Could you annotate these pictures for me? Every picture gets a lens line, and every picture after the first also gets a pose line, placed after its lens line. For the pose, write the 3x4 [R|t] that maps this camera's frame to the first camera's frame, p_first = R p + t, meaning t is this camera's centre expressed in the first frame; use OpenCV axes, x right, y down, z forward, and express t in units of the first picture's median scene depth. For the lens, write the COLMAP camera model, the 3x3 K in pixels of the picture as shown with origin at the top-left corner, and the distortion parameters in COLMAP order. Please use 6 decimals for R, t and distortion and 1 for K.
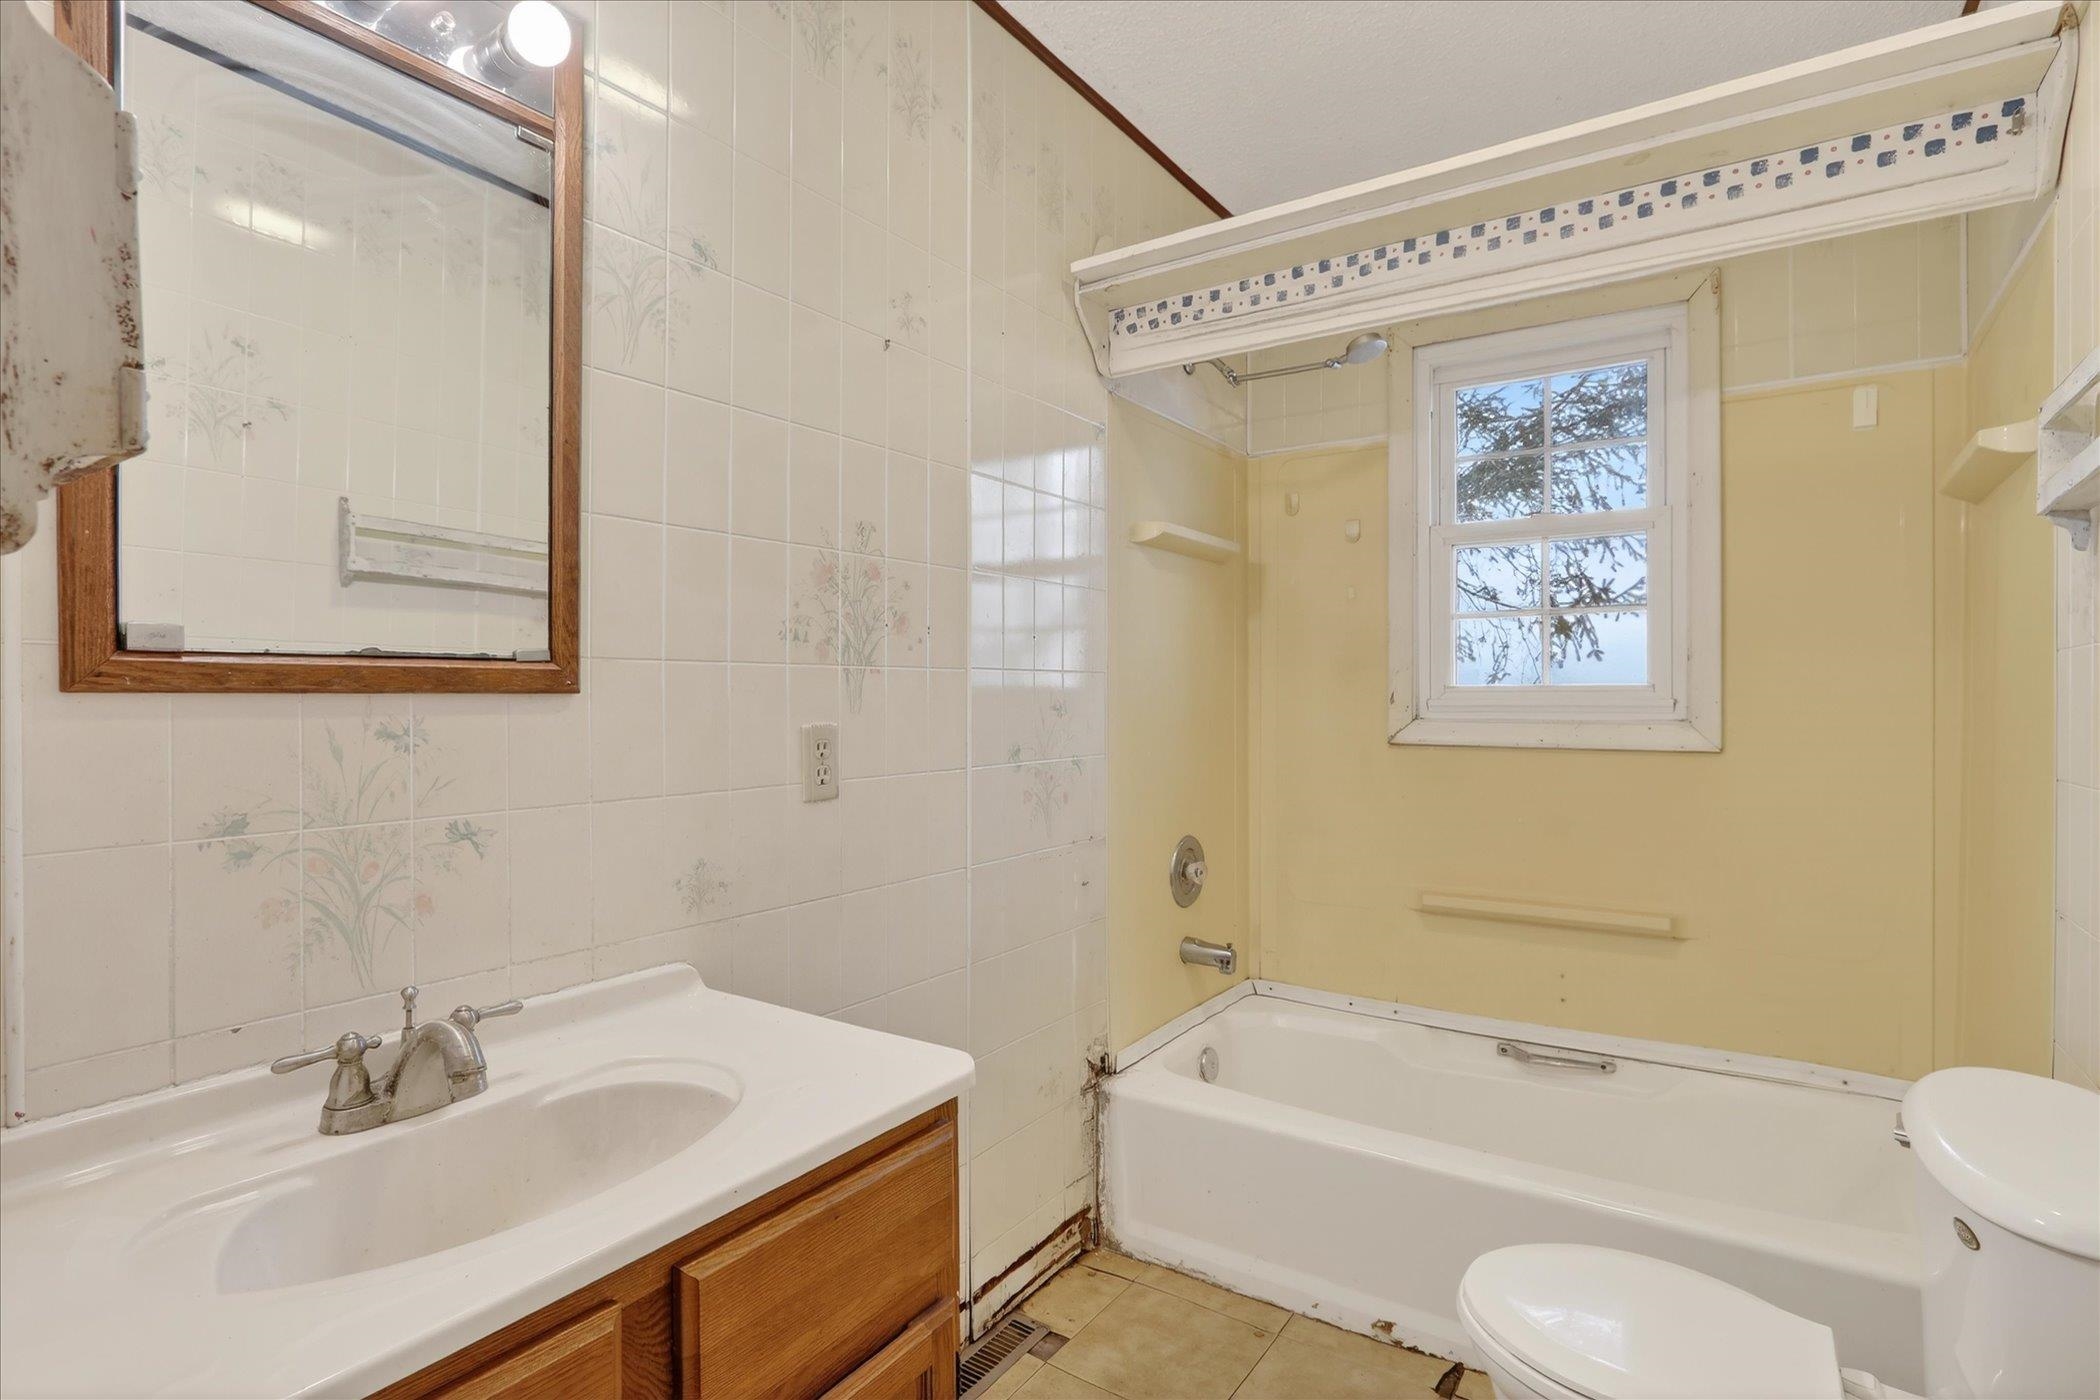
lens RADIAL K [[1034.5, 0, 1051.4], [0, 1034.5, 695.2], [0, 0, 1]] dist [-0.014109, 0.004116]
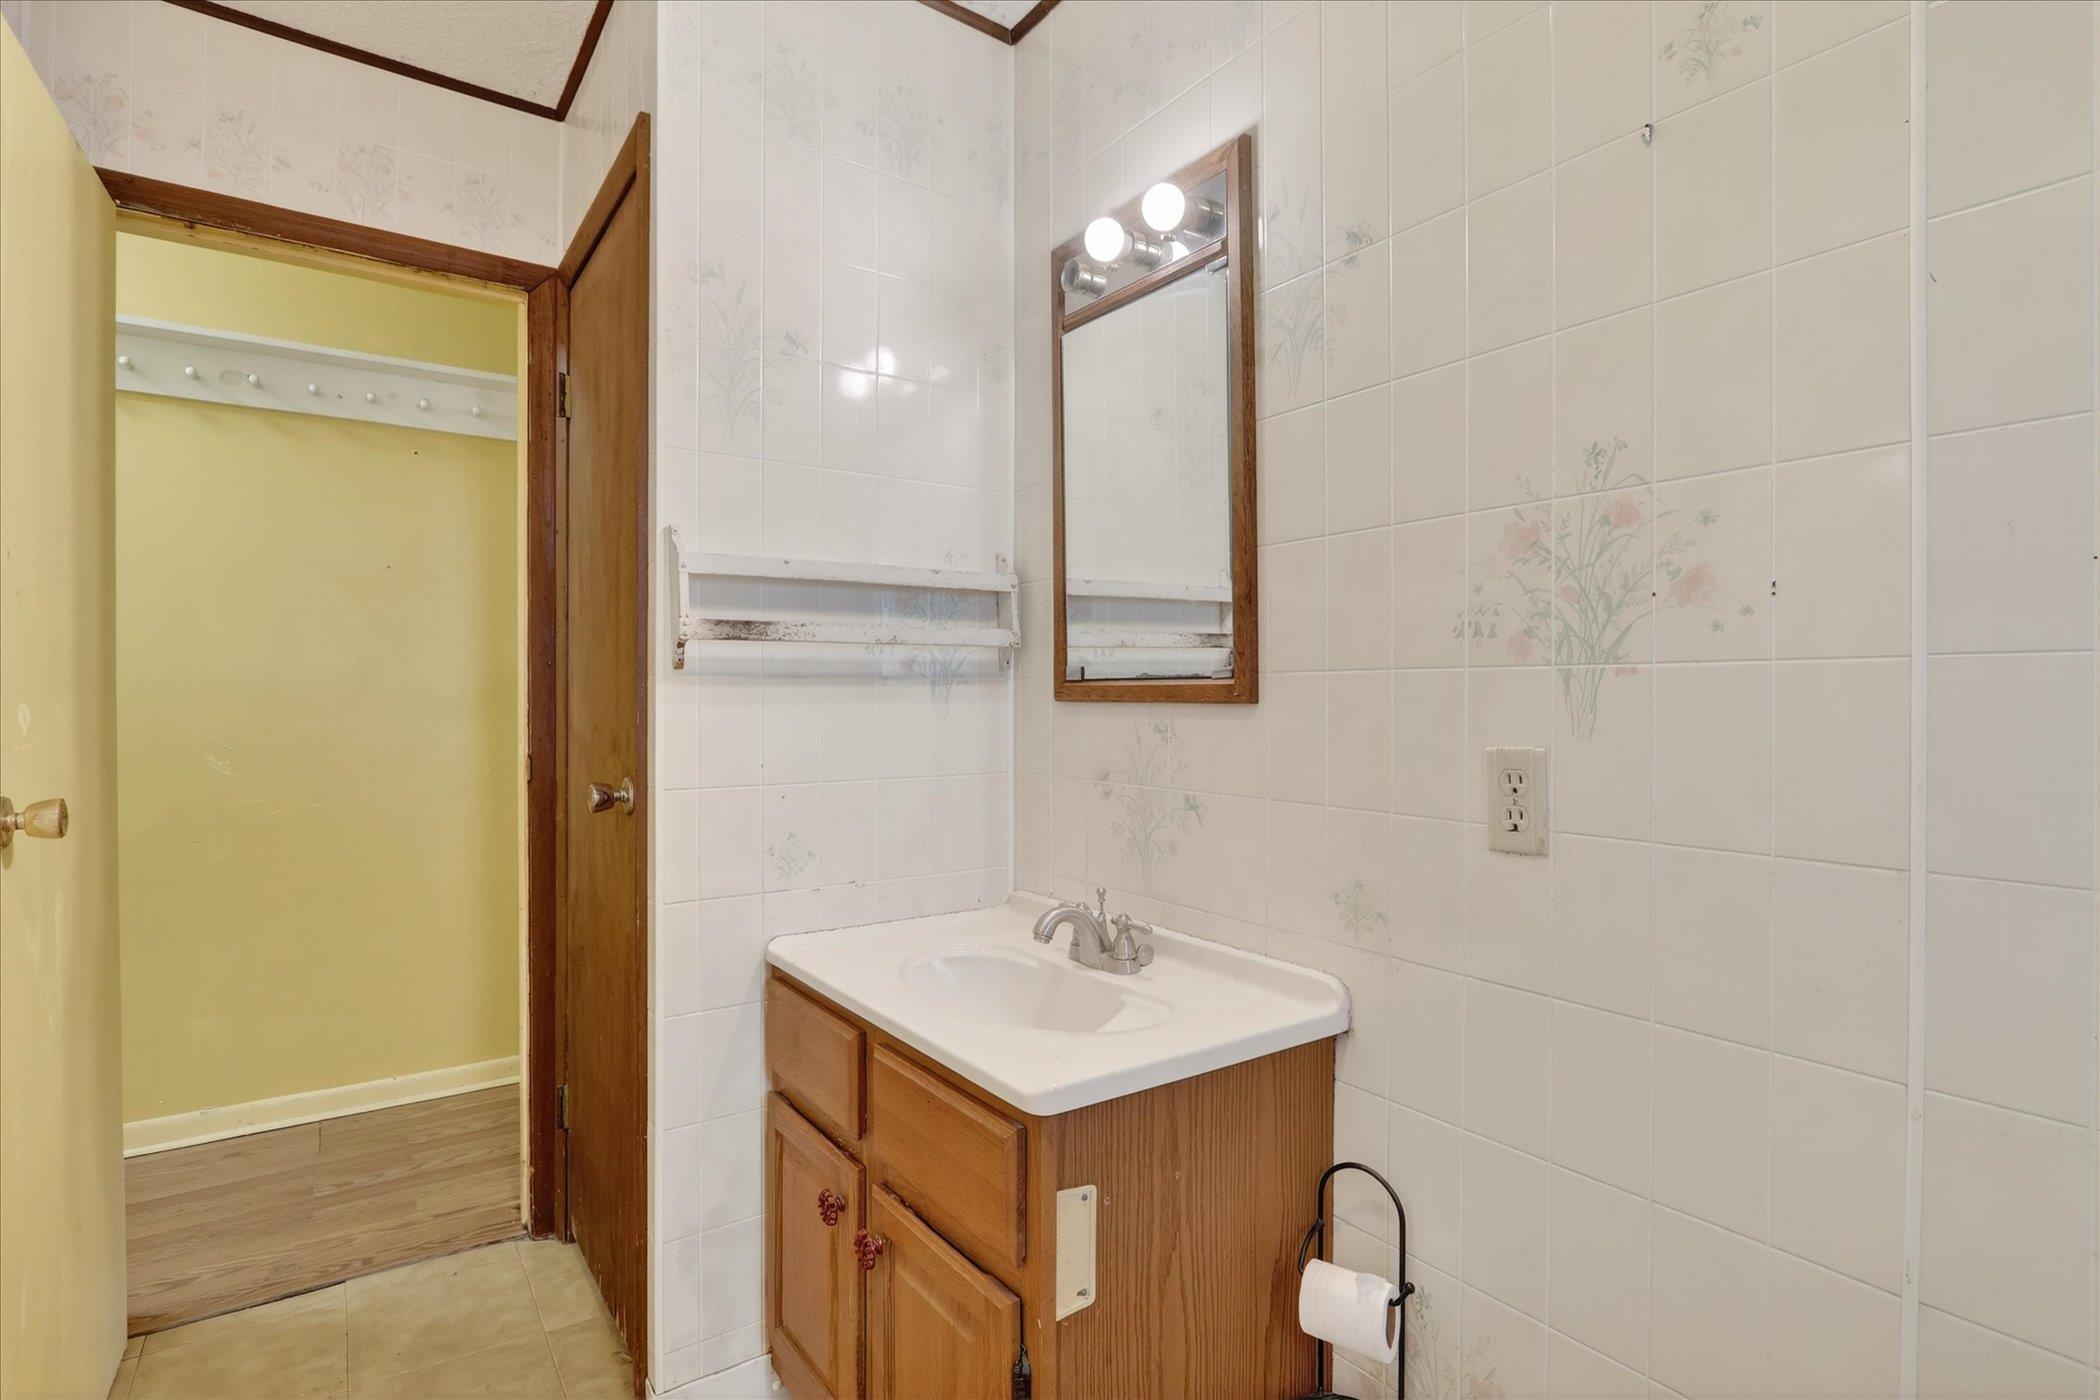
lens RADIAL K [[1034.5, 0, 1052.0], [0, 1034.5, 702.0], [0, 0, 1]] dist [-0.014109, 0.004116]
pose [[-0.354688, 0.004611, -0.934973, 0.589525], [-0.002265, 0.999981, 0.005791, -0.008176], [0.934982, 0.004172, -0.354671, 0.982926]]
